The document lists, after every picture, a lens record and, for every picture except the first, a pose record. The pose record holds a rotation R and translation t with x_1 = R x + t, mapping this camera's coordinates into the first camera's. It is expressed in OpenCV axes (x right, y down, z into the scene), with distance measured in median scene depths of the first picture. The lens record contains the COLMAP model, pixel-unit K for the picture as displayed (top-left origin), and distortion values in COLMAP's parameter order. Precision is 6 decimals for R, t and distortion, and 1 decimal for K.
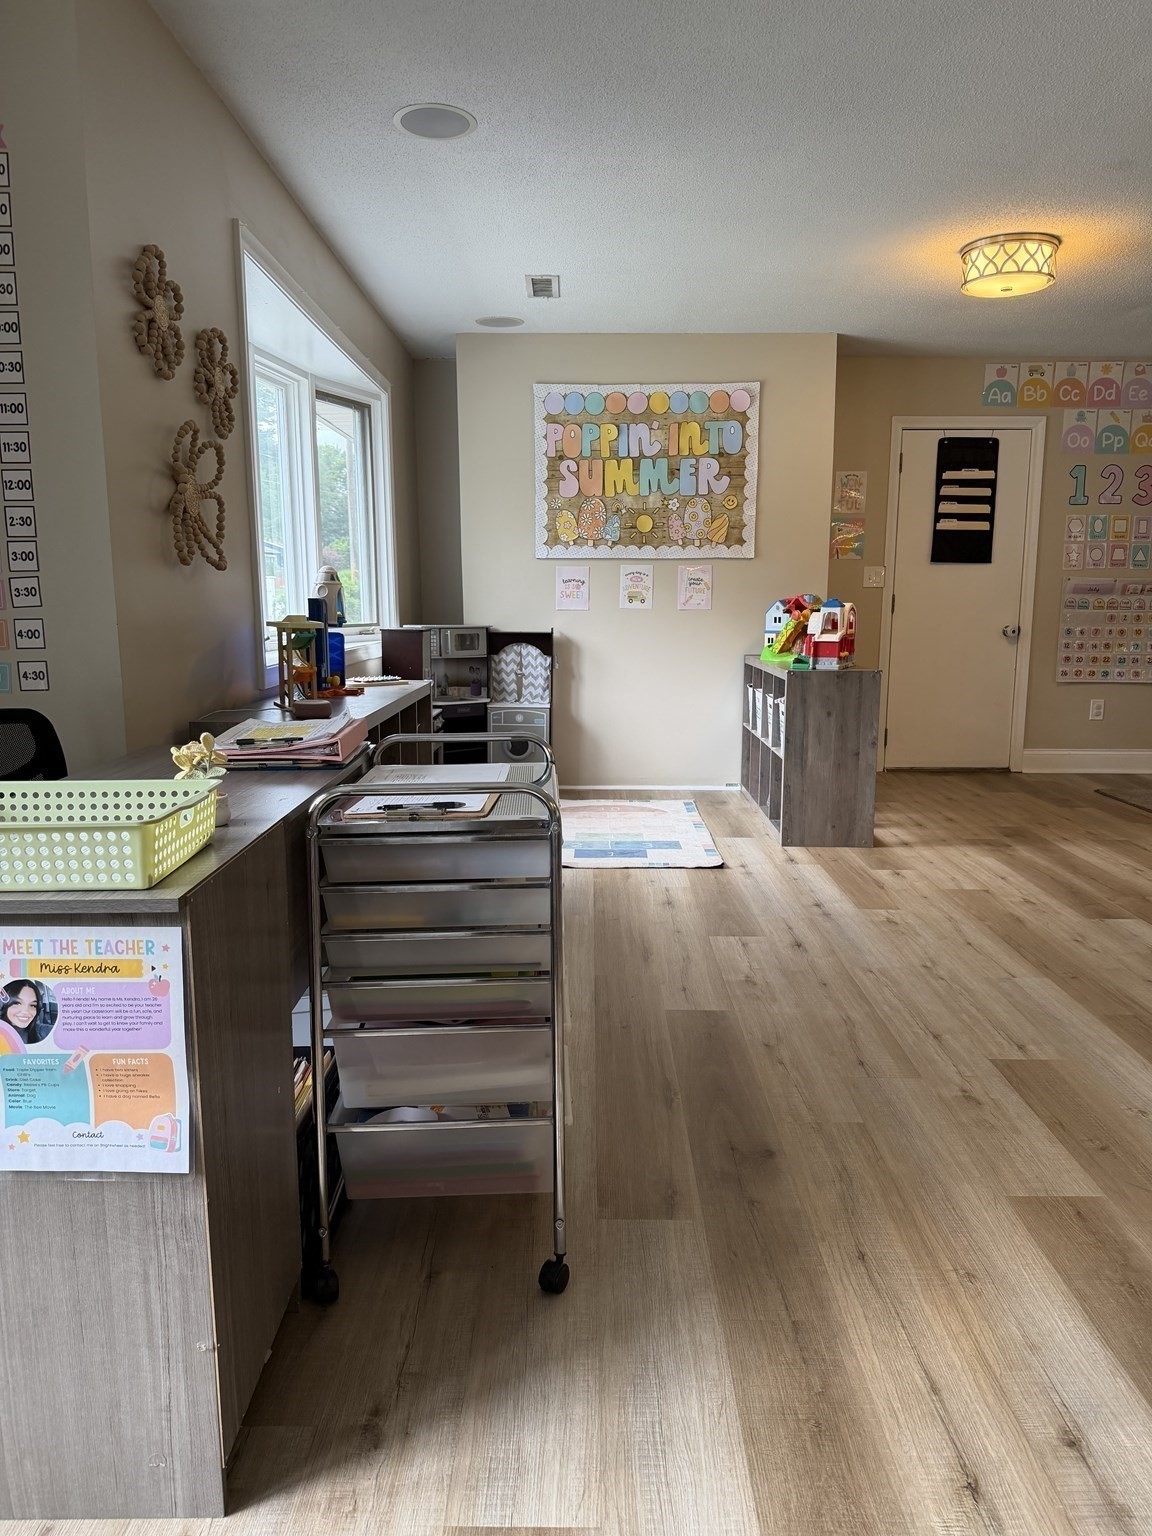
lens RADIAL K [[1072.4, 0, 574.1], [0, 1072.4, 781.0], [0, 0, 1]] dist [0.143644, -0.268319]
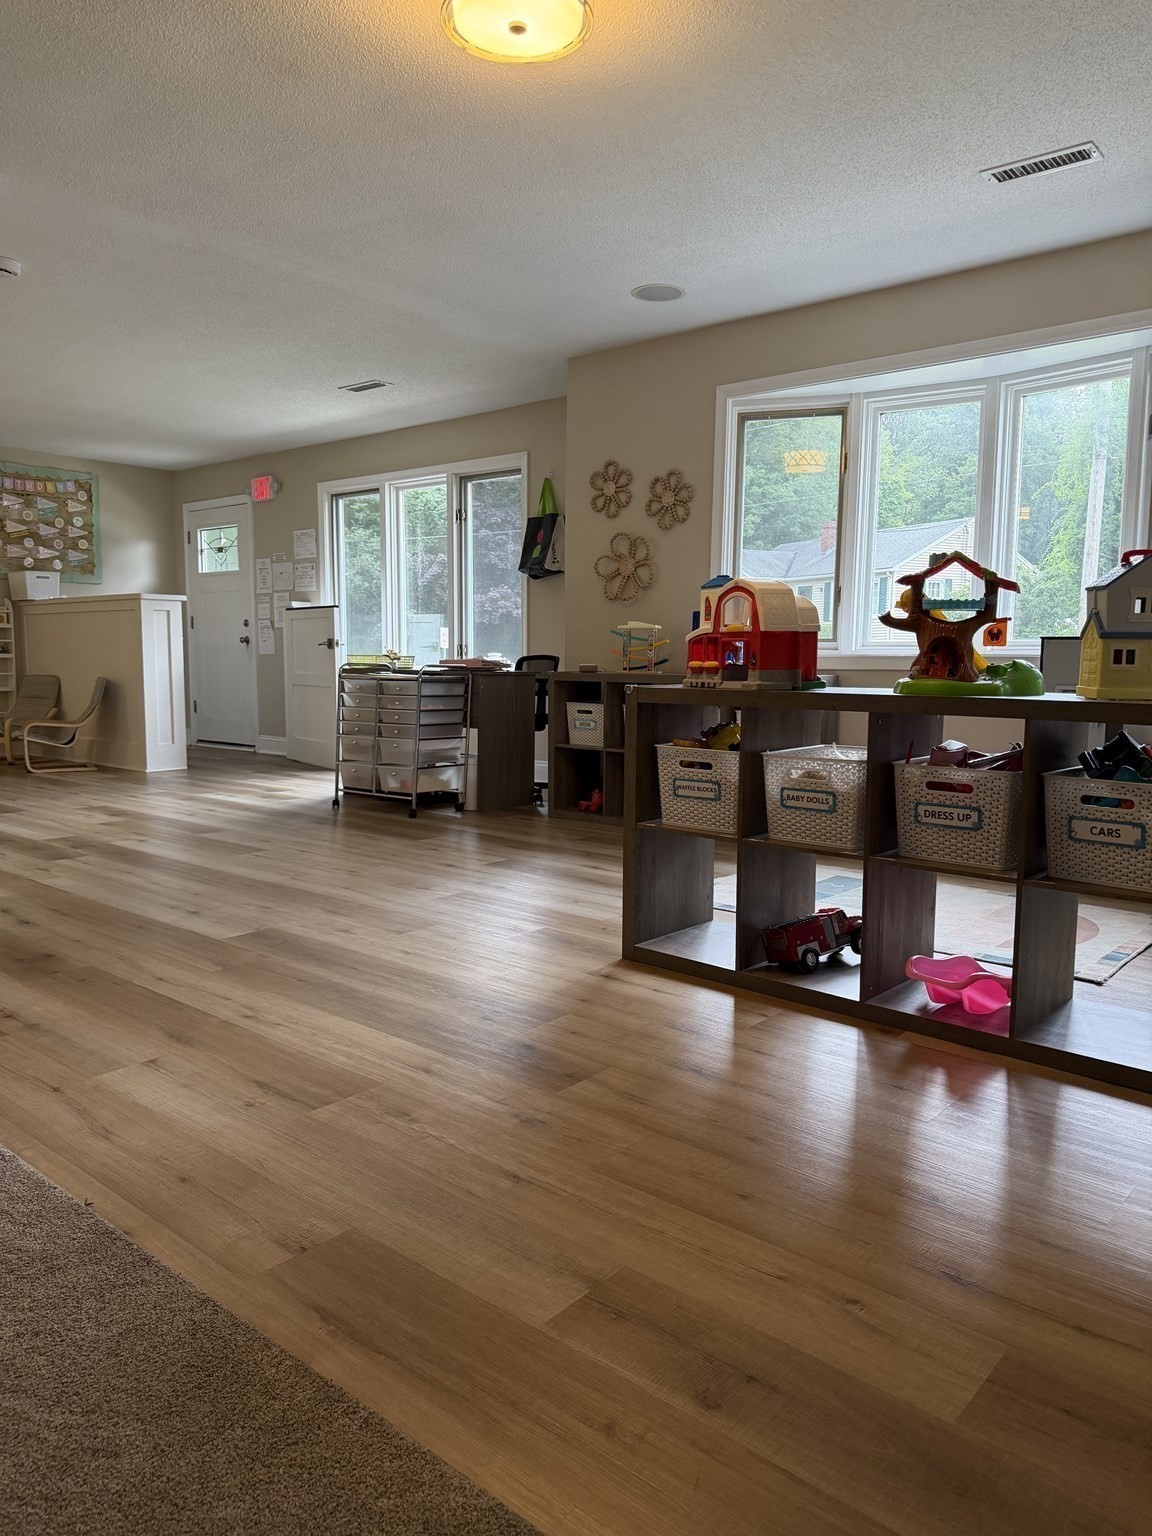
lens RADIAL K [[1072.4, 0, 574.1], [0, 1072.4, 781.0], [0, 0, 1]] dist [0.143644, -0.268319]
pose [[-0.644973, 0.082000, -0.759793, 0.626912], [-0.137344, 0.965600, 0.220800, -0.144990], [0.751762, 0.246763, -0.611524, 1.088570]]
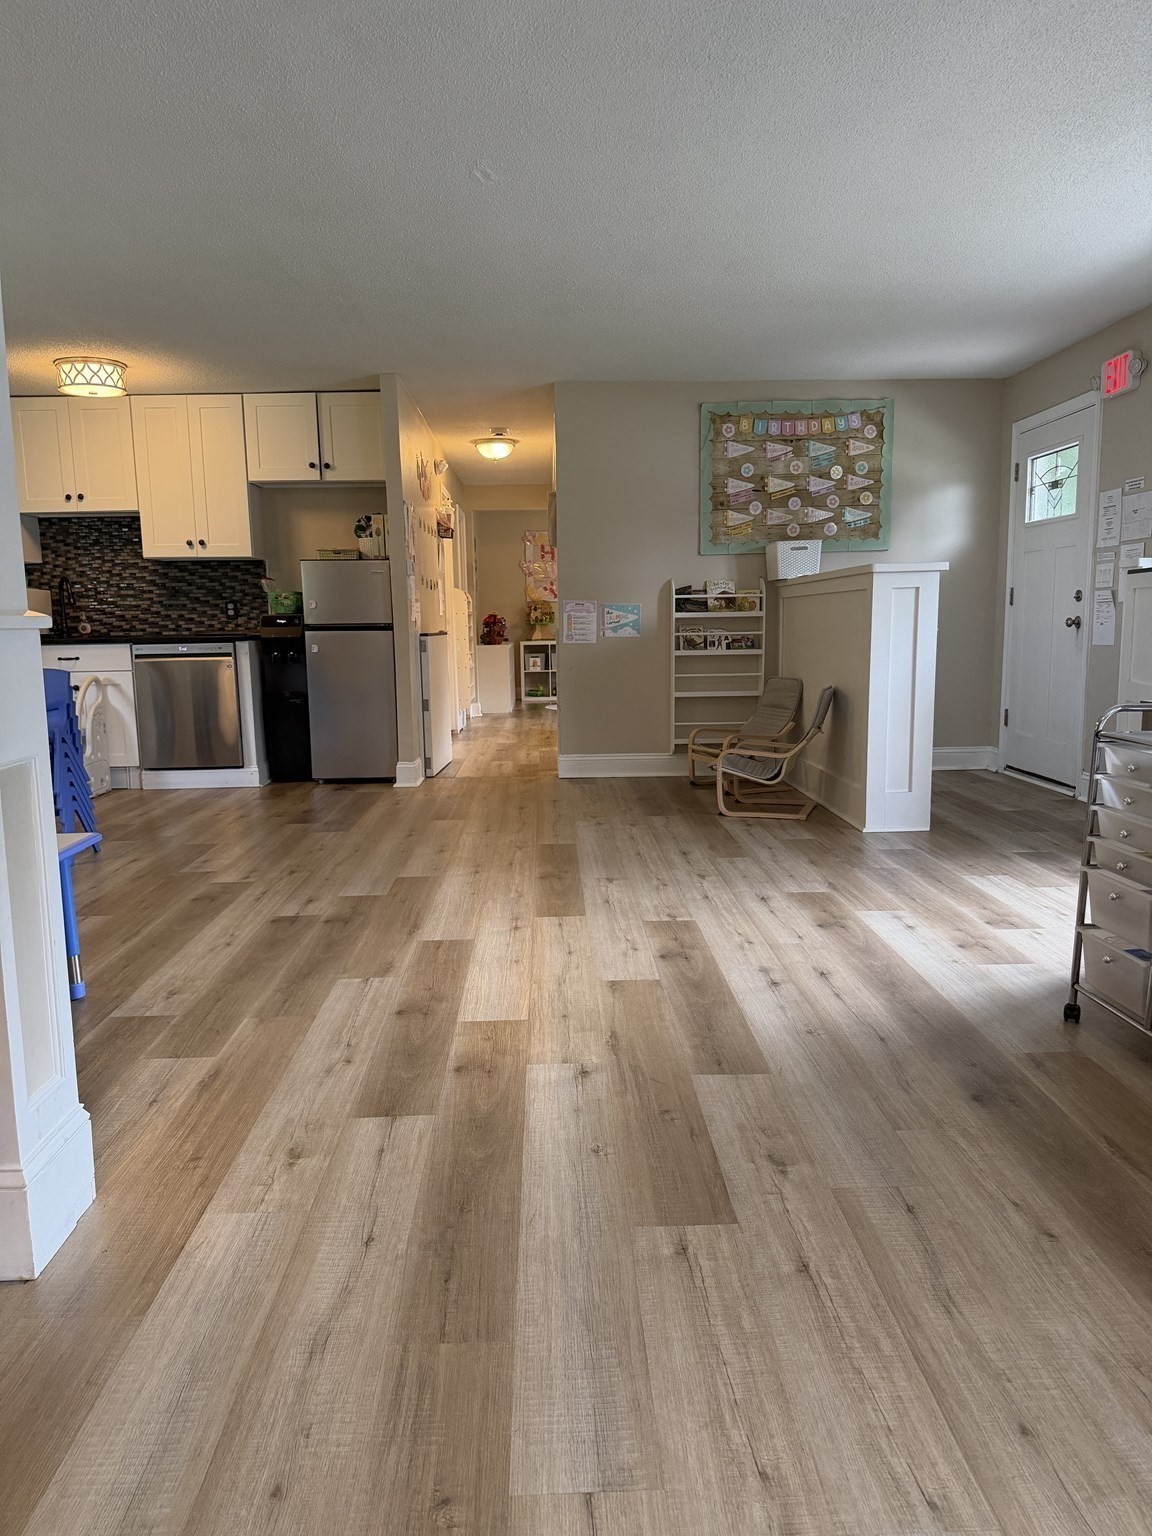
lens RADIAL K [[1072.4, 0, 574.1], [0, 1072.4, 781.0], [0, 0, 1]] dist [0.143644, -0.268319]
pose [[-0.999069, 0.020834, -0.037767, 0.225410], [0.007934, 0.949432, 0.313873, -0.110785], [0.042396, 0.313282, -0.948713, 0.703284]]
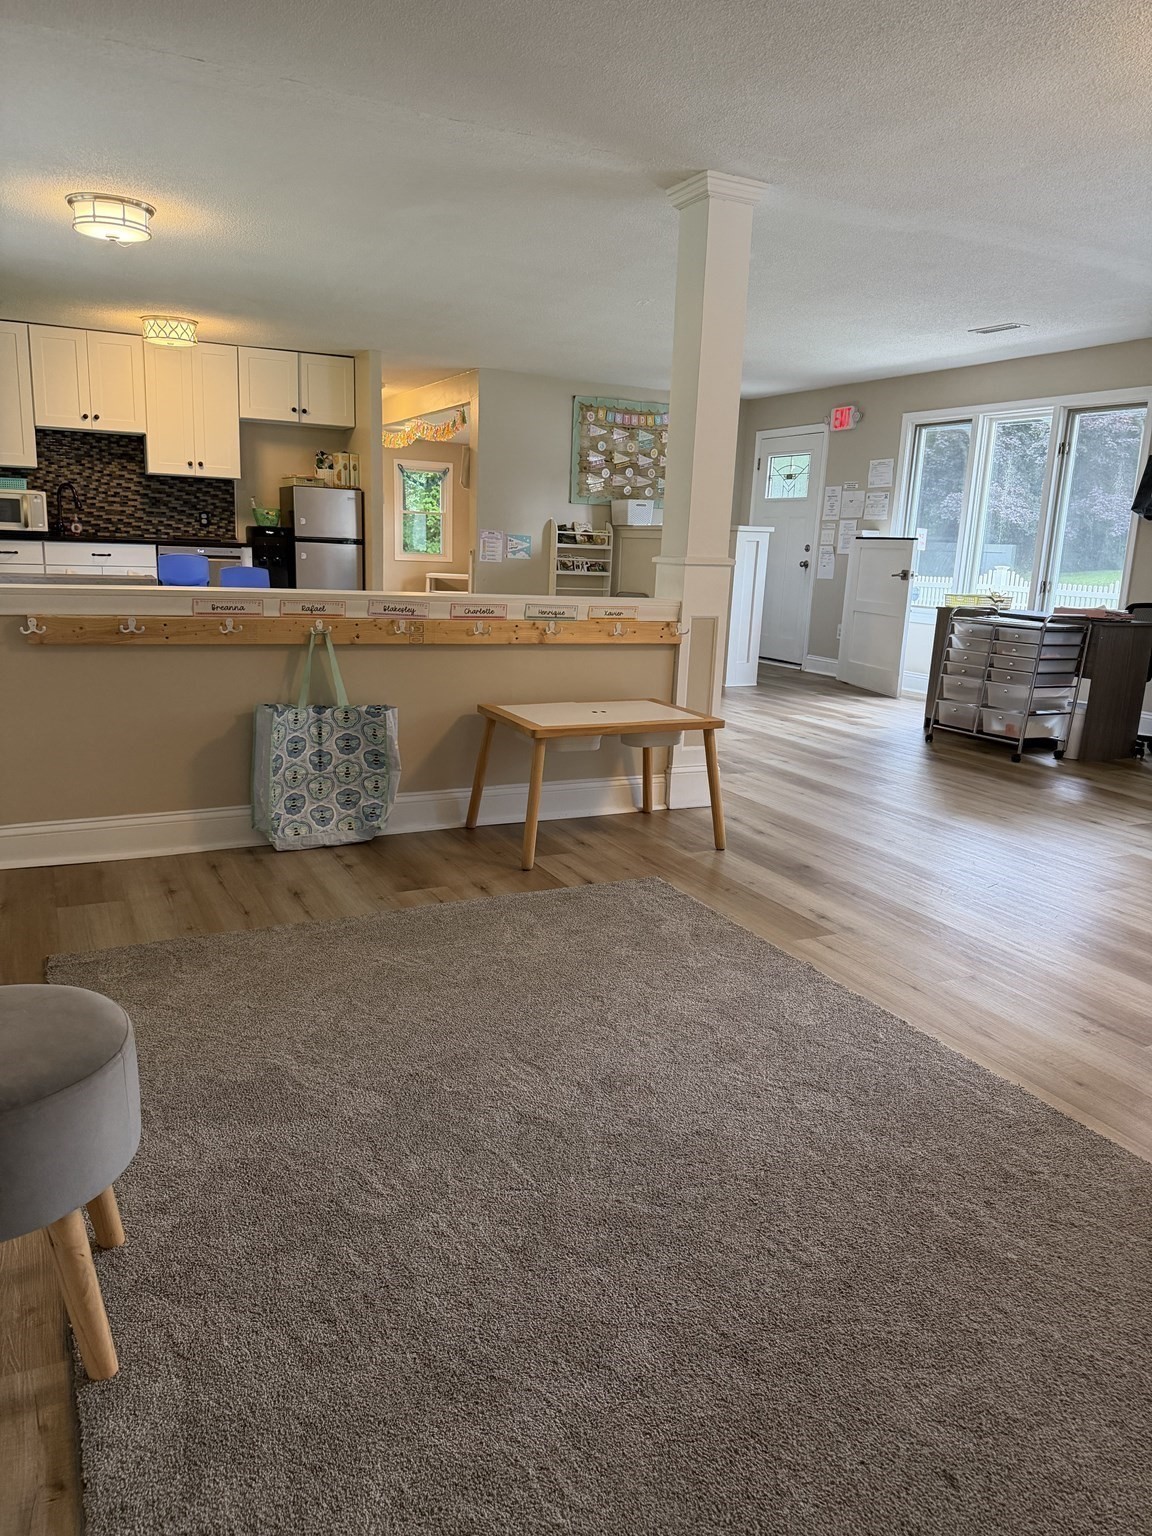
lens RADIAL K [[1072.4, 0, 574.1], [0, 1072.4, 781.0], [0, 0, 1]] dist [0.143644, -0.268319]
pose [[-0.890258, 0.062767, -0.451111, 0.815423], [-0.117772, 0.925048, 0.361131, -0.182149], [0.439967, 0.374628, -0.816139, 1.052697]]
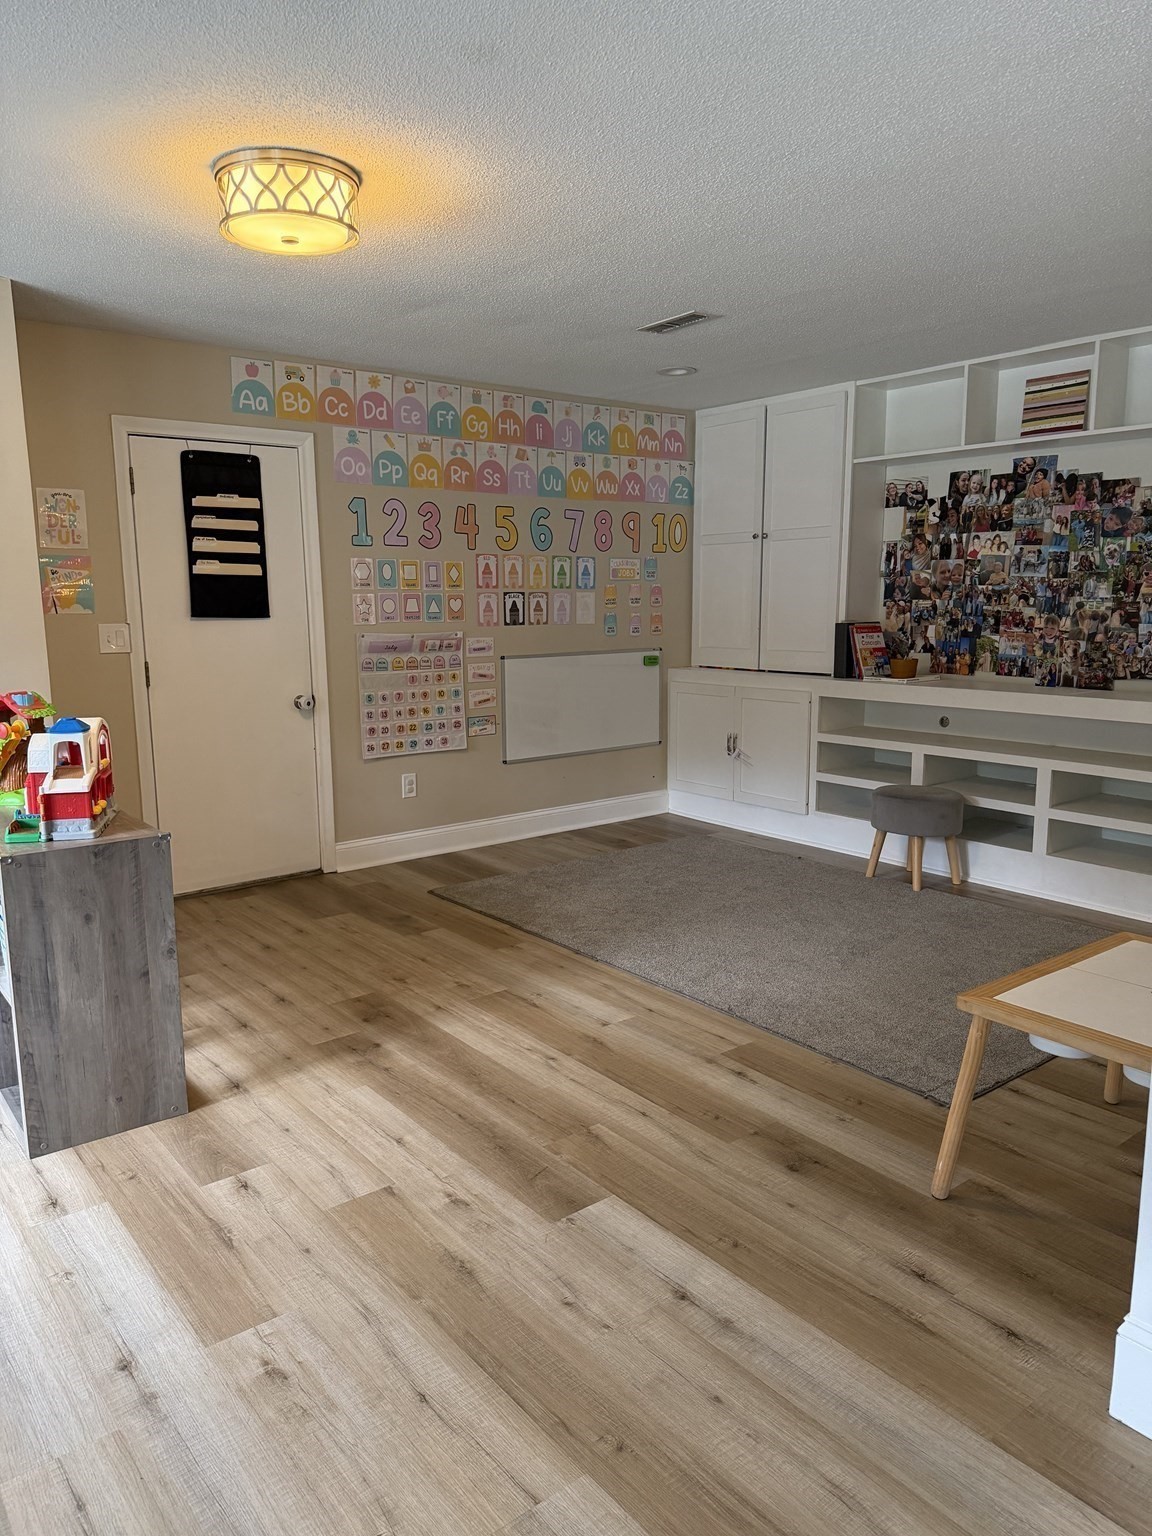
lens RADIAL K [[1070.2, 0, 567.8], [0, 1070.2, 766.2], [0, 0, 1]] dist [0.209862, -0.419283]
pose [[0.779815, -0.108556, 0.616526, 0.064794], [0.114022, 0.993006, 0.030625, -0.104799], [-0.615538, 0.046415, 0.786739, 0.294163]]
